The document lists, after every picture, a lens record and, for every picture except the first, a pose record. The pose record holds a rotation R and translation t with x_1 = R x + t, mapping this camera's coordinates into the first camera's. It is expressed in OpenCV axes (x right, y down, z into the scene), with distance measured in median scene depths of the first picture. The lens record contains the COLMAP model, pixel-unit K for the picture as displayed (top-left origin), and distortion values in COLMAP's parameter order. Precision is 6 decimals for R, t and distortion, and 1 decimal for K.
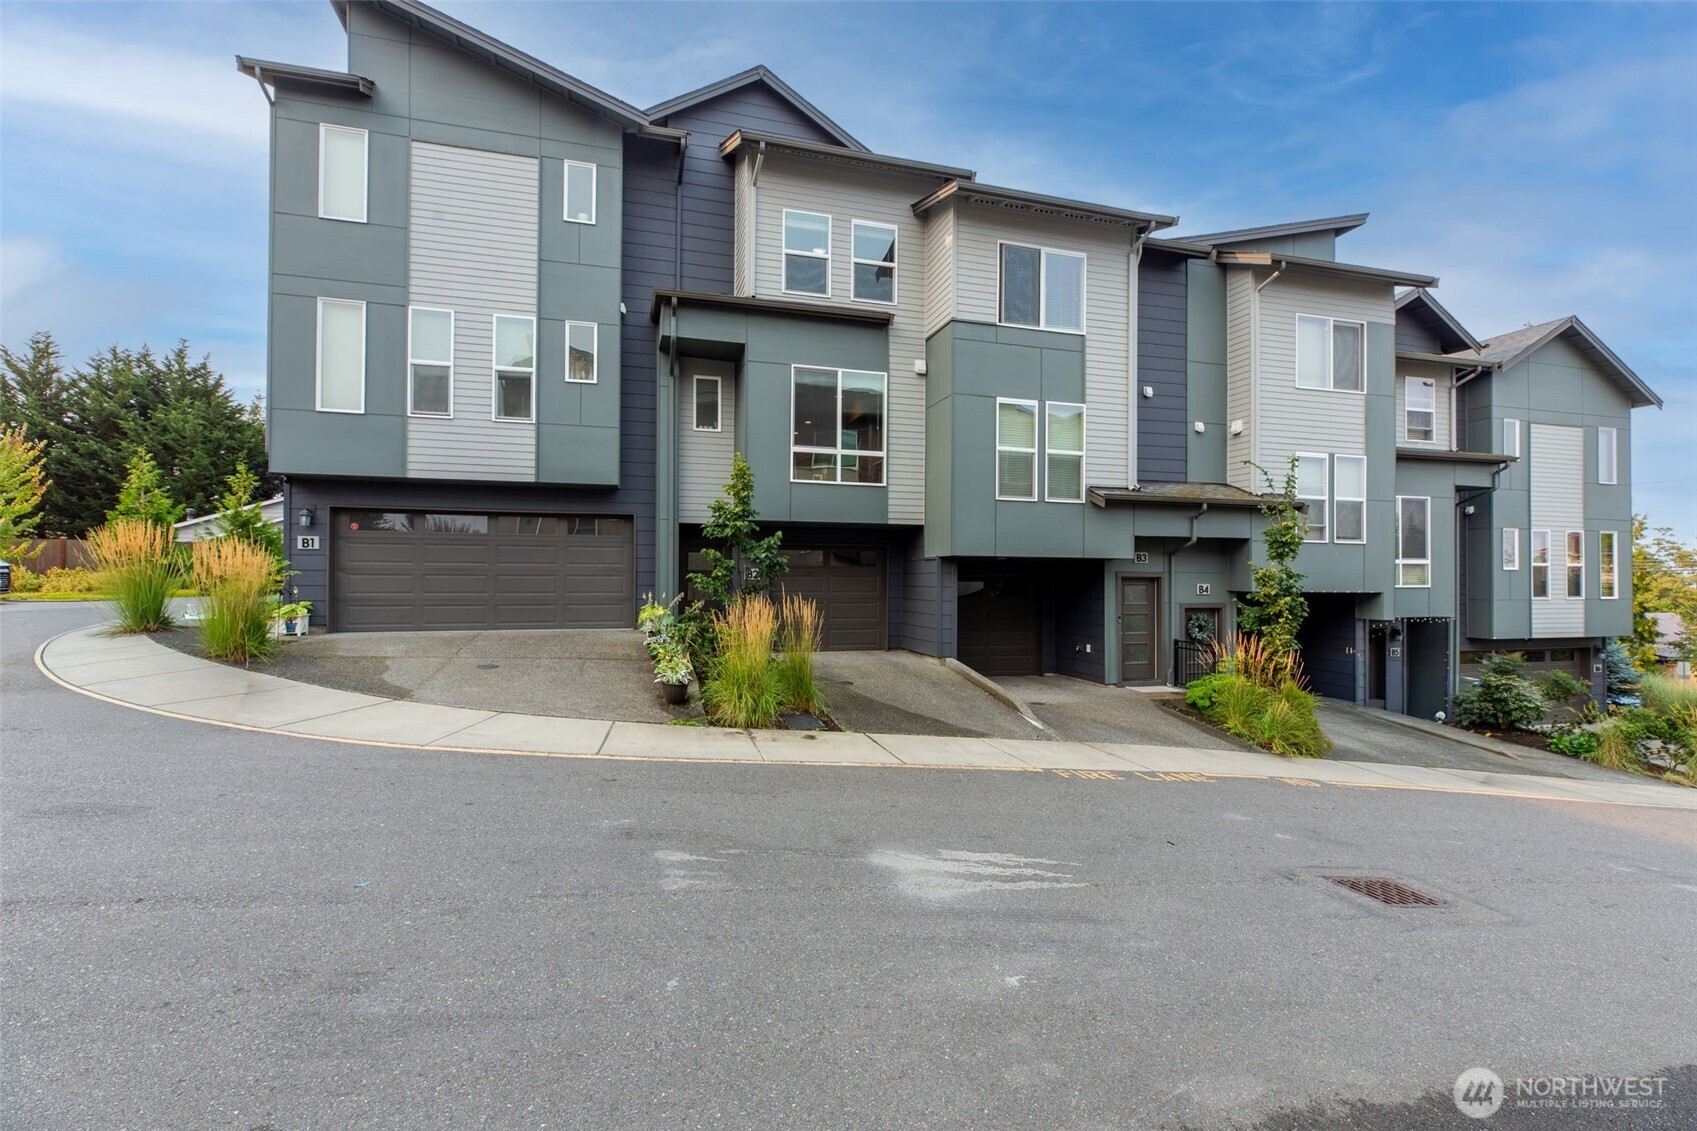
lens RADIAL K [[774.8, 0, 847.1], [0, 774.8, 565.4], [0, 0, 1]] dist [-0.000558, -0.000461]
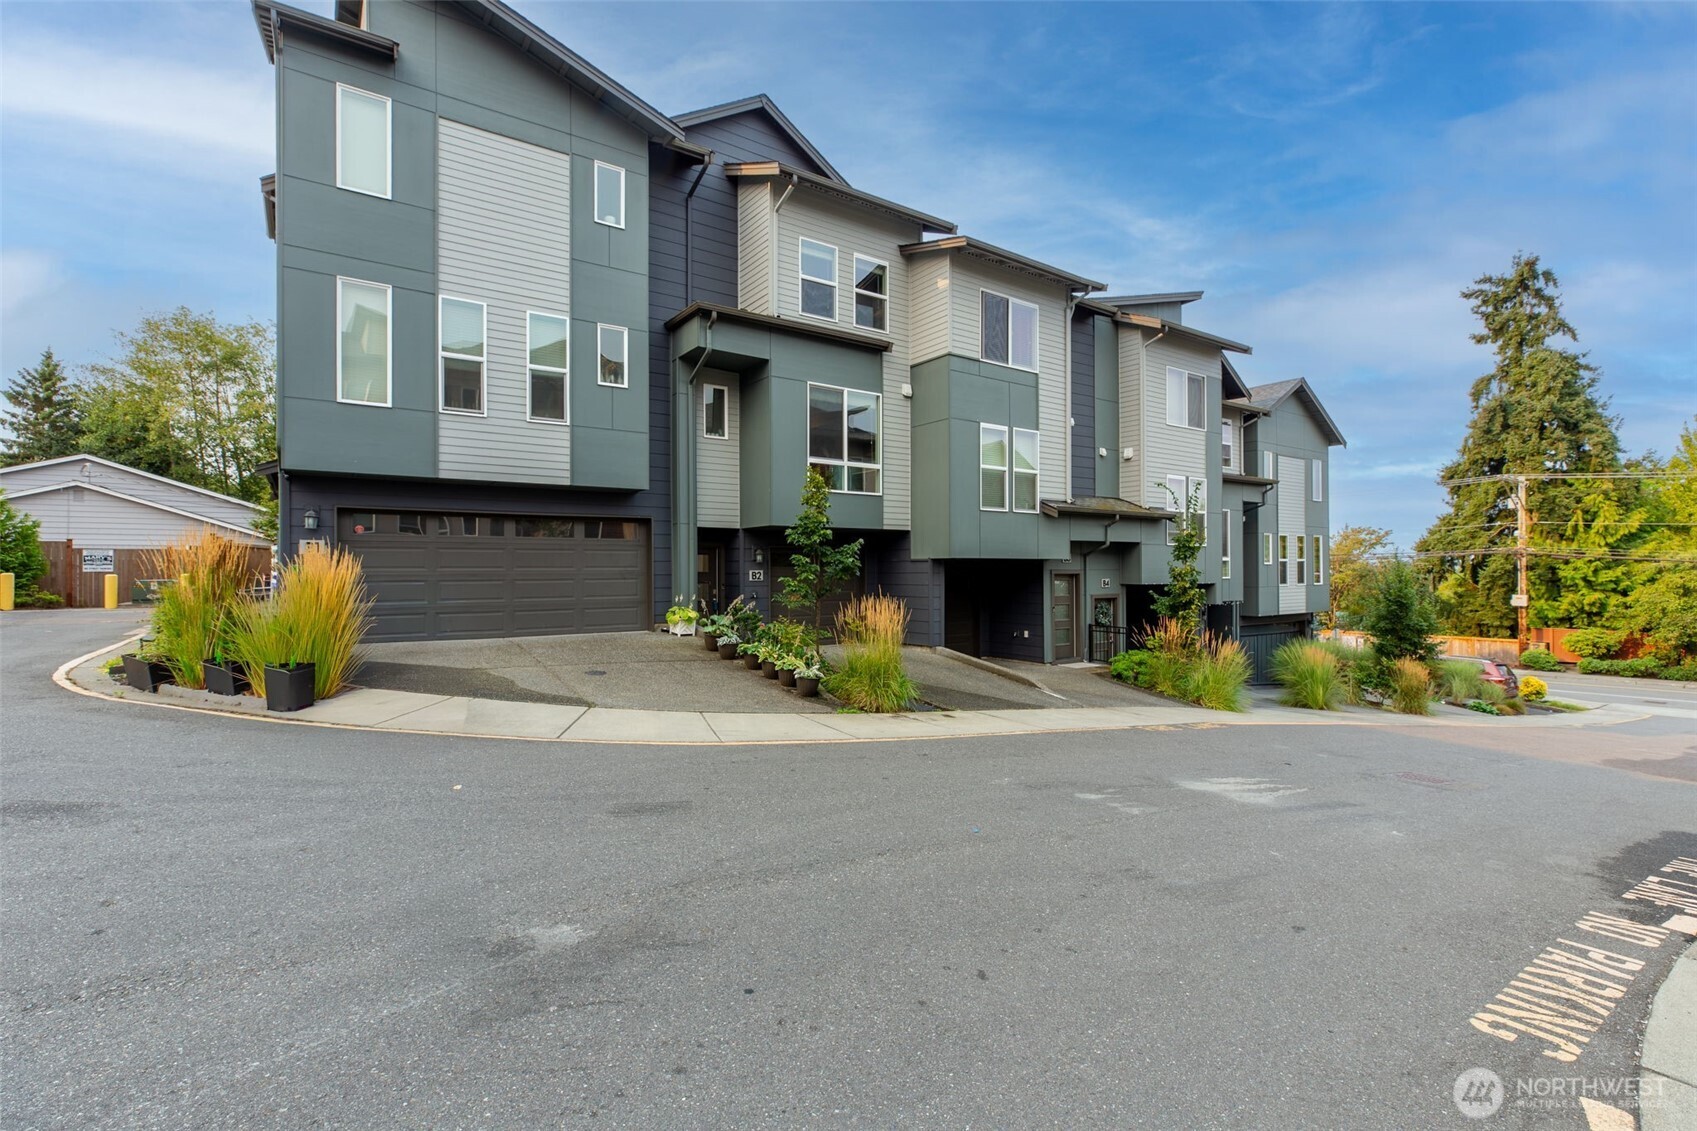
lens RADIAL K [[774.8, 0, 851.9], [0, 774.8, 566.4], [0, 0, 1]] dist [-0.000558, -0.000461]
pose [[0.946163, -0.007365, 0.323608, -0.361685], [0.003474, 0.999915, 0.012598, -0.014451], [-0.323673, -0.010795, 0.946107, -0.047862]]
